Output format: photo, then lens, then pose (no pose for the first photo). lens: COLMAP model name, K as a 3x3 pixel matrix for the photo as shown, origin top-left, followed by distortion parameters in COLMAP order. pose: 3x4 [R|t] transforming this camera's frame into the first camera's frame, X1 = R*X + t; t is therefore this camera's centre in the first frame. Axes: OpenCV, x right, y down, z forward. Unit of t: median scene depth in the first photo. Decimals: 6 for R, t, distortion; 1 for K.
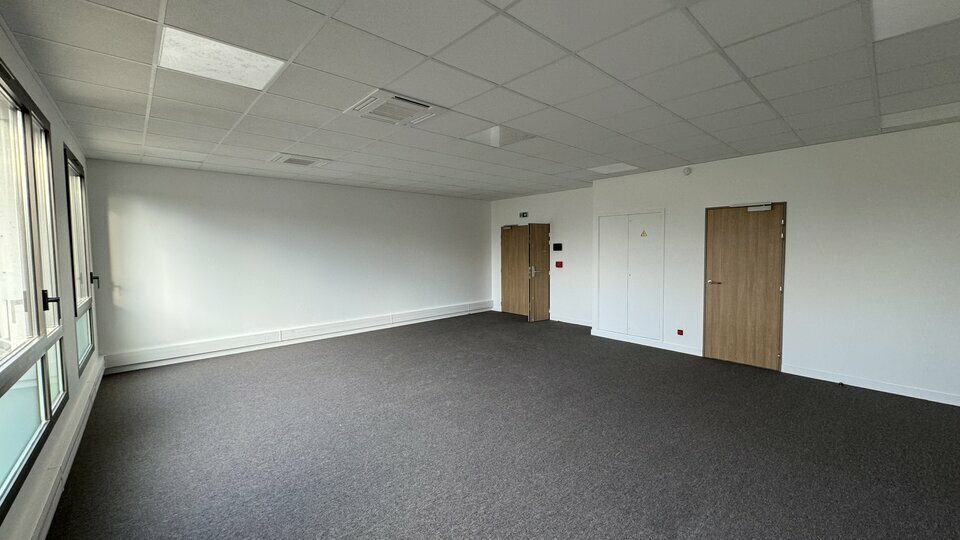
lens RADIAL K [[381.9, 0, 480.0], [0, 381.9, 270.0], [0, 0, 1]] dist [-0.000849, -0.000085]
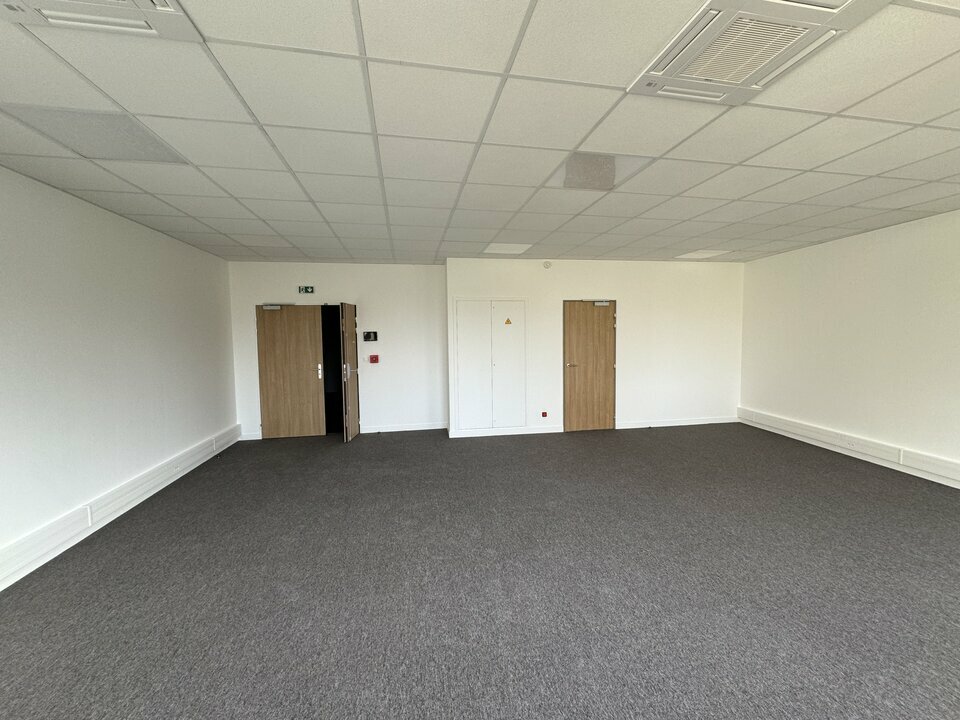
lens RADIAL K [[381.8, 0, 480.0], [0, 381.8, 360.0], [0, 0, 1]] dist [0.000326, 0.000023]
pose [[0.524605, -0.056733, 0.849453, -0.503087], [0.059705, 0.997772, 0.029766, -0.034291], [-0.849250, 0.035101, 0.526823, 0.621430]]
